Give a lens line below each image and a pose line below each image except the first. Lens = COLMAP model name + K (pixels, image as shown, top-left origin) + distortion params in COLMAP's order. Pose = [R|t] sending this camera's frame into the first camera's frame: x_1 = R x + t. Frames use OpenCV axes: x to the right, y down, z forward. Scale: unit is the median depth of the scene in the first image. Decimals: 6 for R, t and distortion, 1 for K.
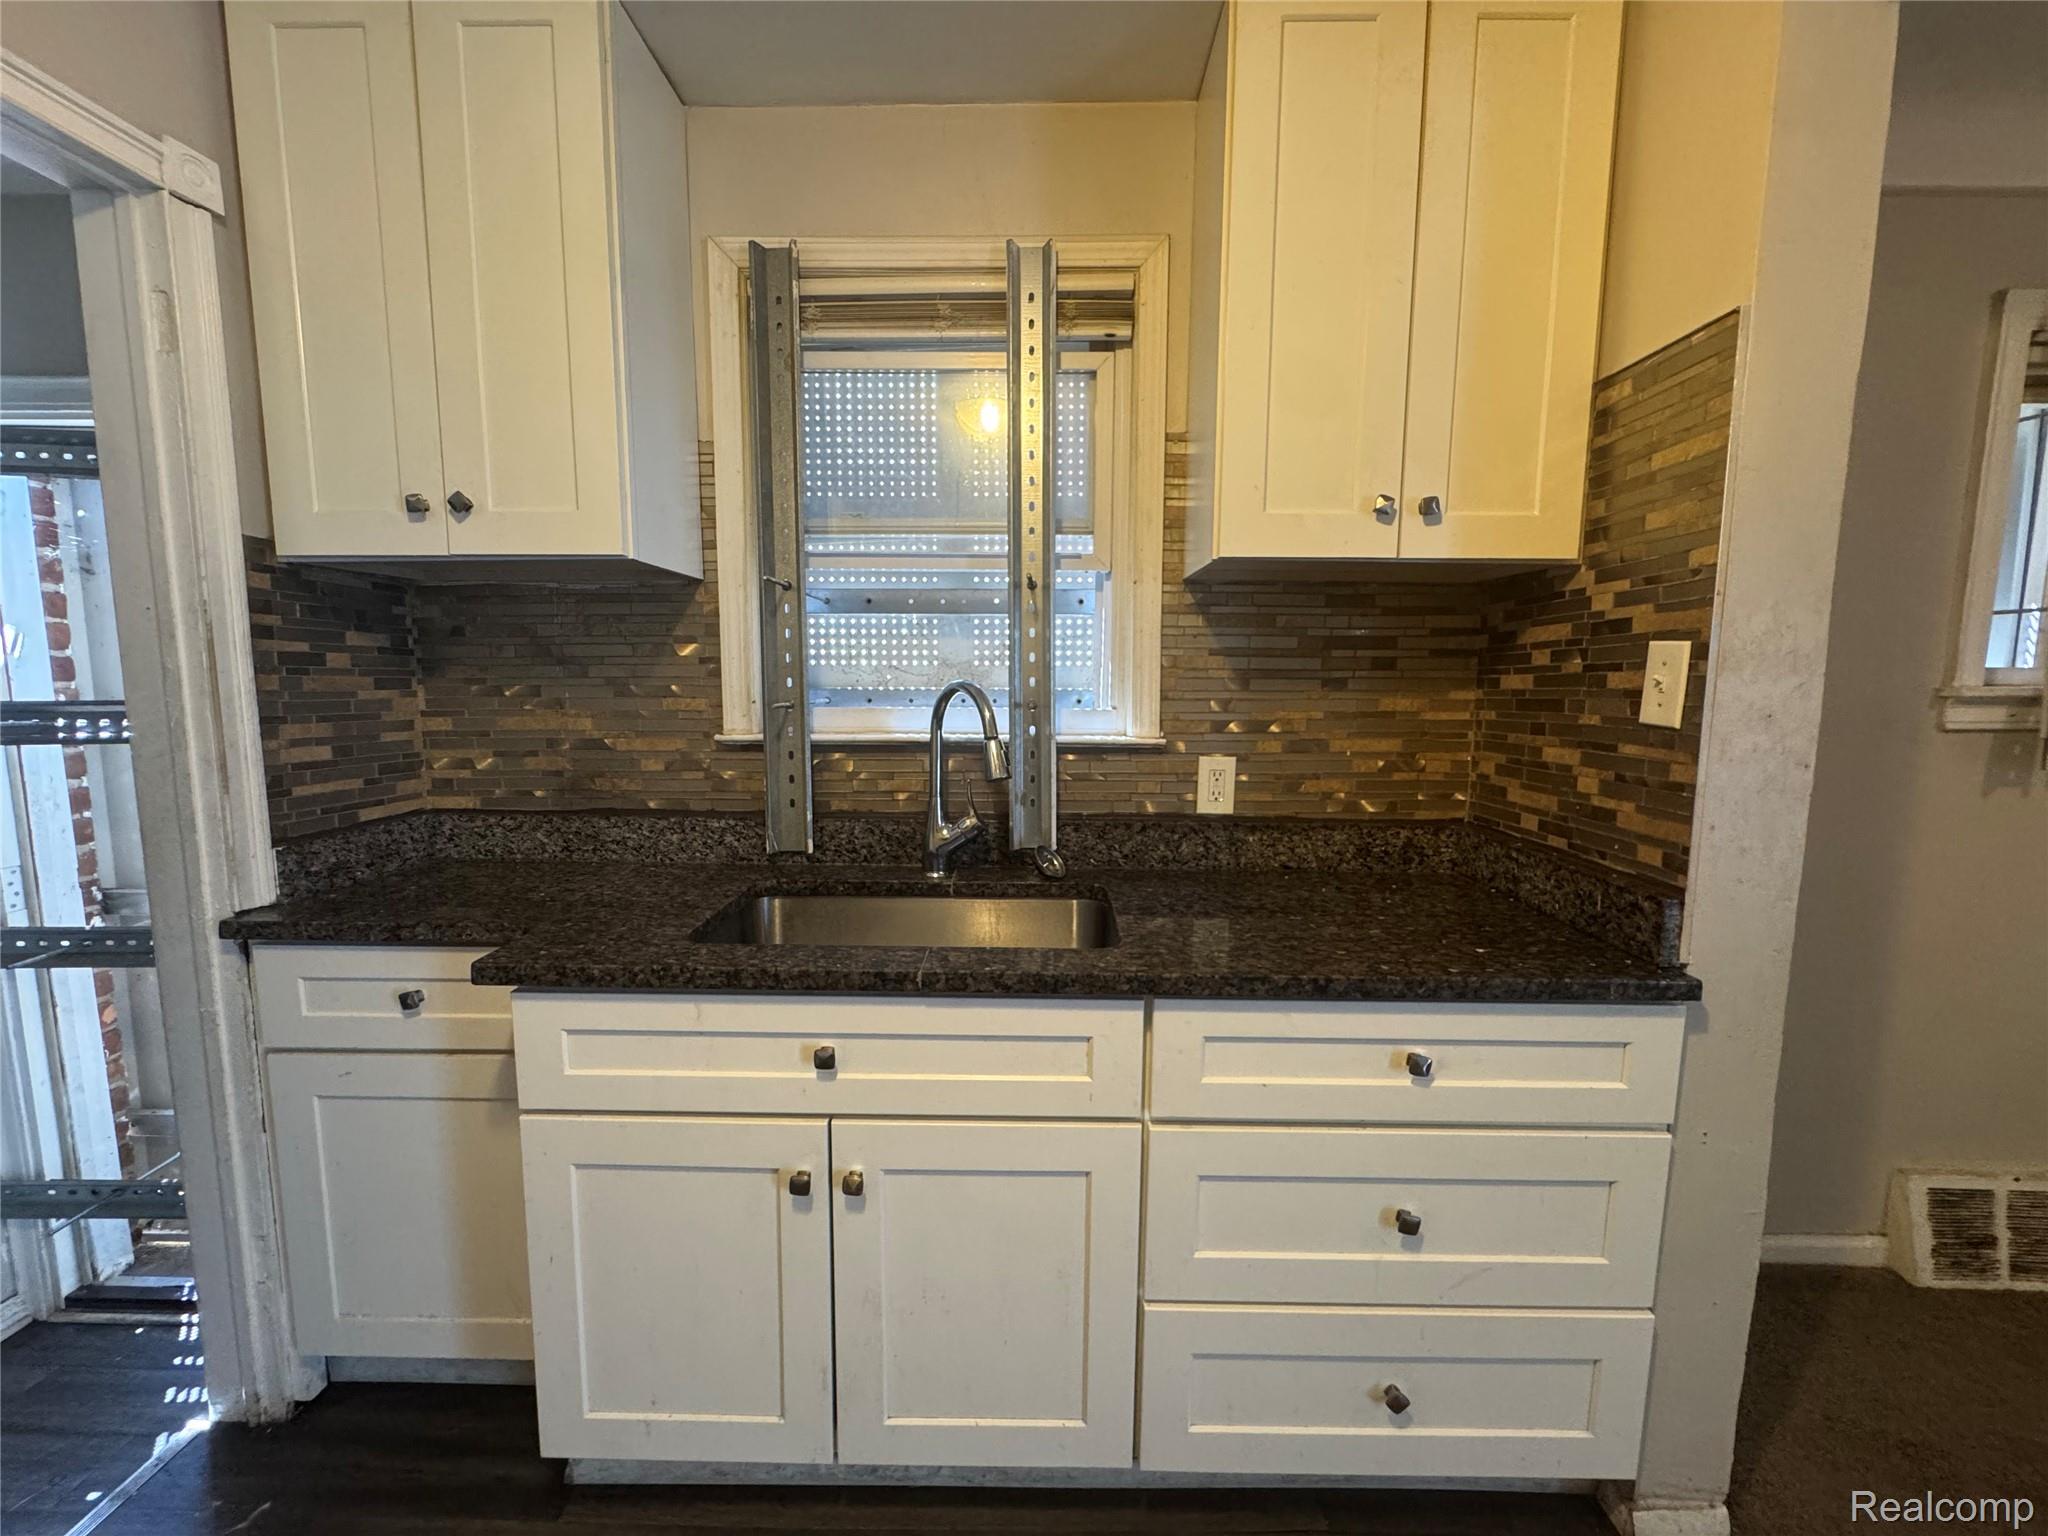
lens RADIAL K [[823.2, 0, 1024.4], [0, 823.2, 767.8], [0, 0, 1]] dist [-0.005893, 0.000360]
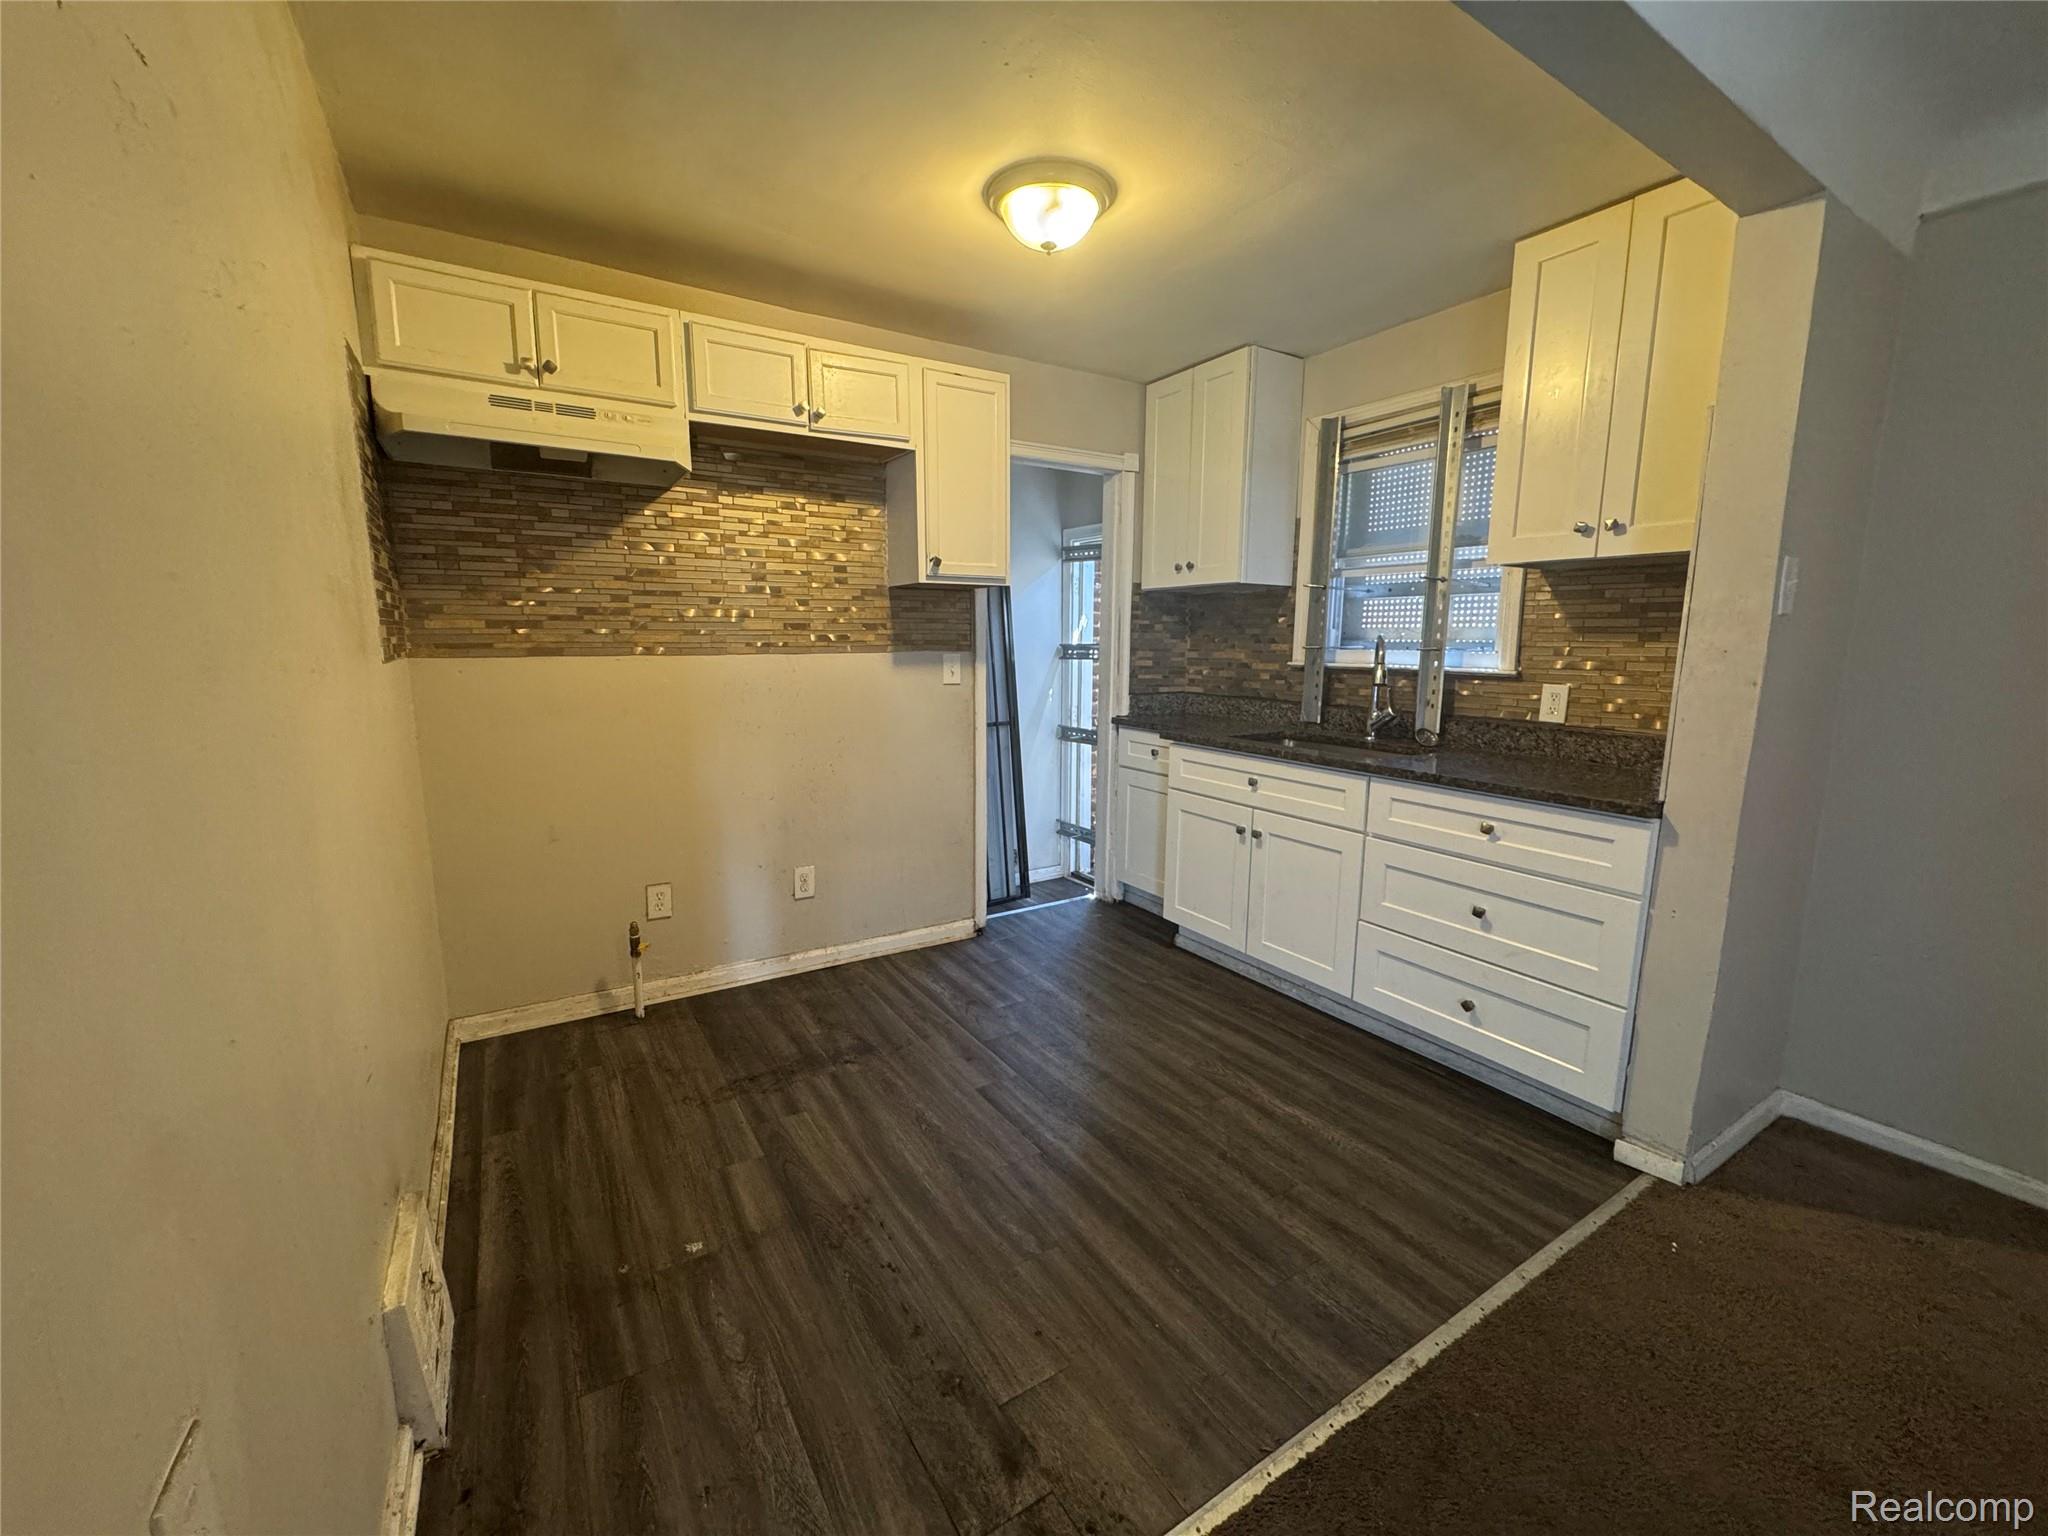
lens RADIAL K [[823.2, 0, 1024.6], [0, 823.2, 771.2], [0, 0, 1]] dist [-0.005893, 0.000360]
pose [[0.548946, 0.132847, -0.825233, 1.032017], [-0.096093, 0.990773, 0.095574, 0.100559], [0.830316, 0.026834, 0.556647, -0.709396]]
